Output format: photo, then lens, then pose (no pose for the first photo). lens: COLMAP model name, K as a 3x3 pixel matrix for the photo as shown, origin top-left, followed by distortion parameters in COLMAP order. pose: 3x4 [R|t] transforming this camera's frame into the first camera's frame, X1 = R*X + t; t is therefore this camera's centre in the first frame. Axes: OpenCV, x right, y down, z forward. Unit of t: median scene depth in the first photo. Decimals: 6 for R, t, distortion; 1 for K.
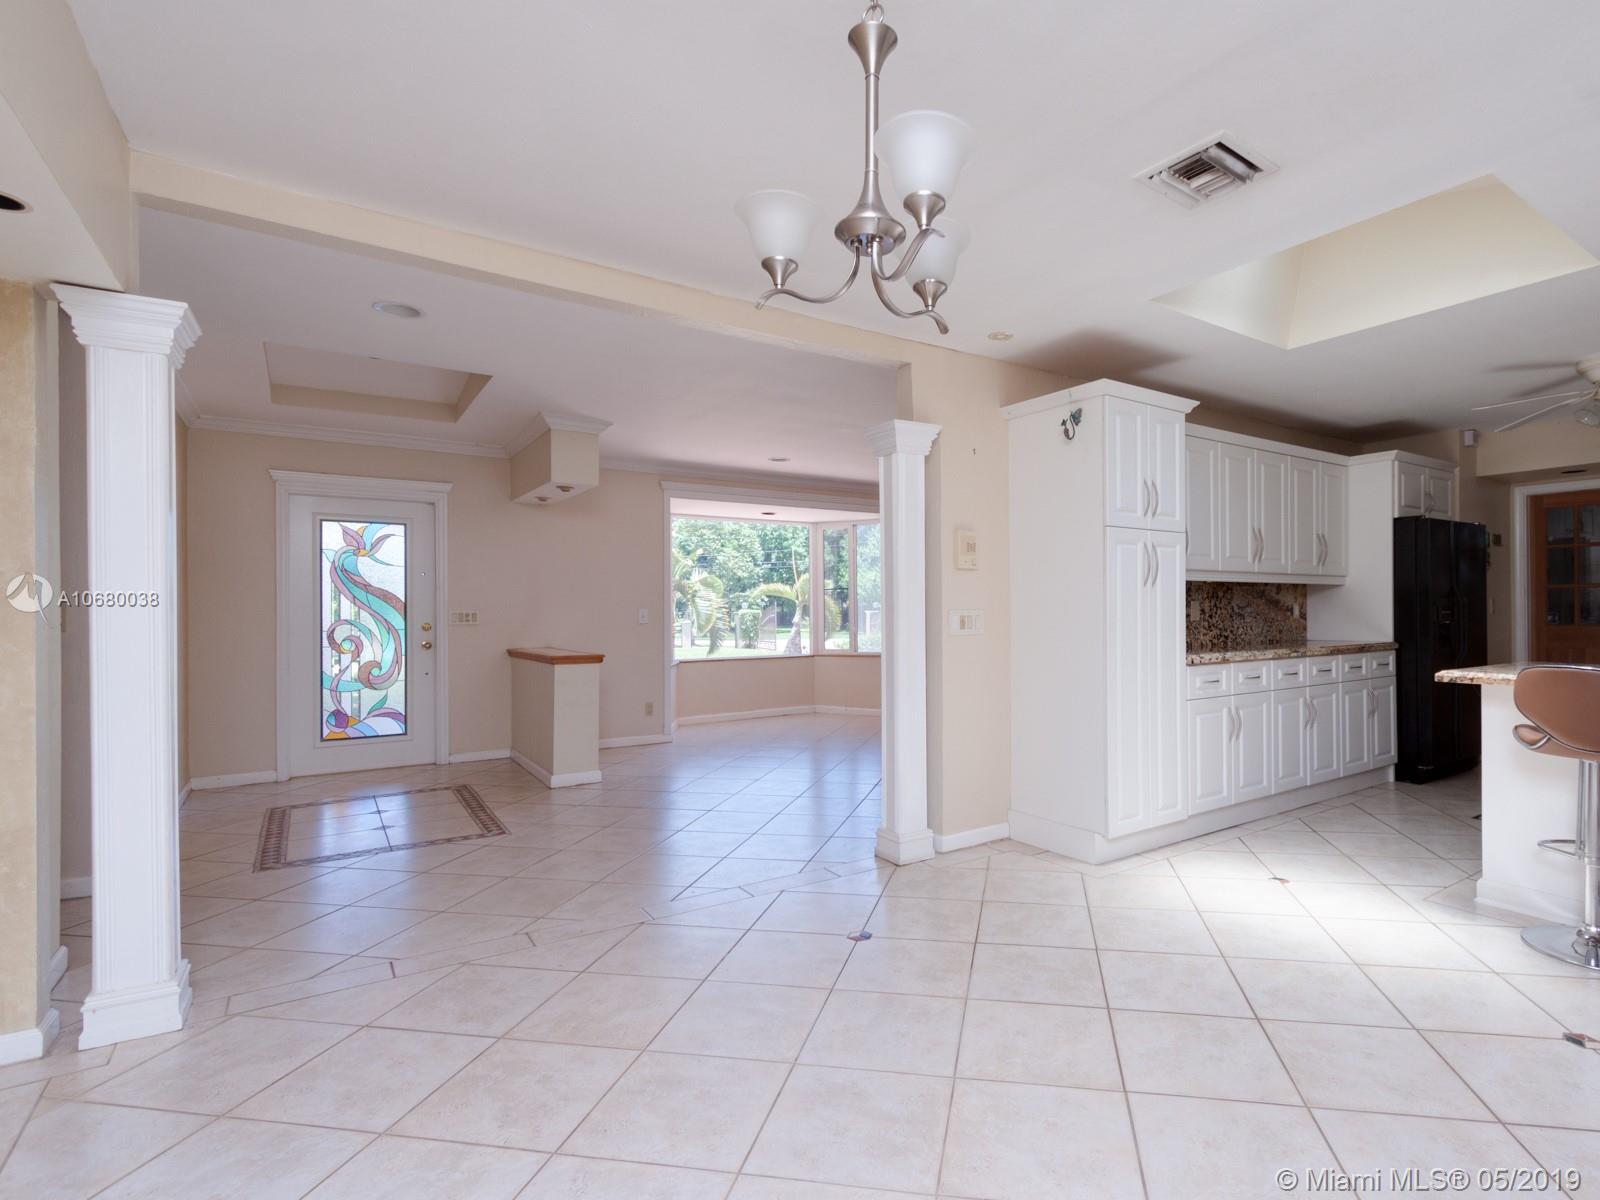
lens RADIAL K [[793.0, 0, 802.1], [0, 793.0, 607.5], [0, 0, 1]] dist [0.001450, -0.000630]
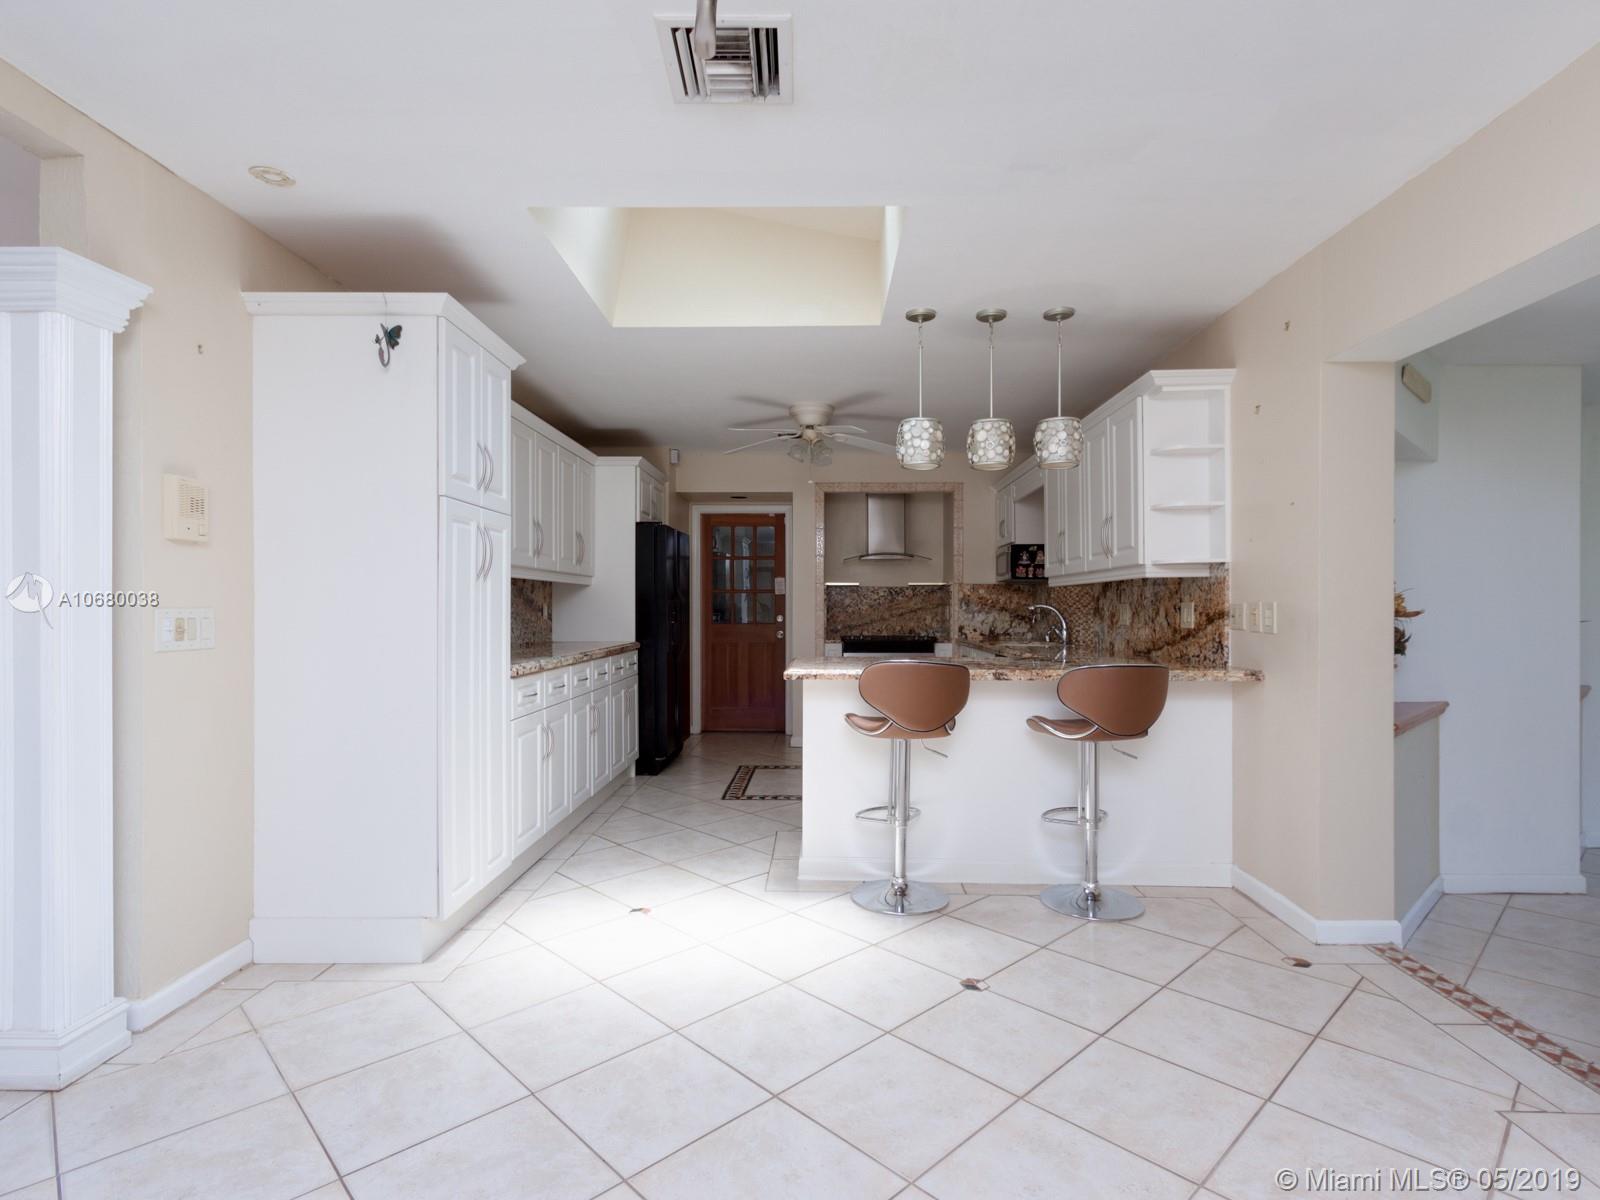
lens RADIAL K [[850.7, 0, 803.6], [0, 850.7, 608.1], [0, 0, 1]] dist [0.000466, -0.001098]
pose [[0.526407, 0.005254, 0.850217, -0.089081], [-0.006119, 0.999978, -0.002390, 0.001101], [-0.850211, -0.003945, 0.526427, 0.246530]]
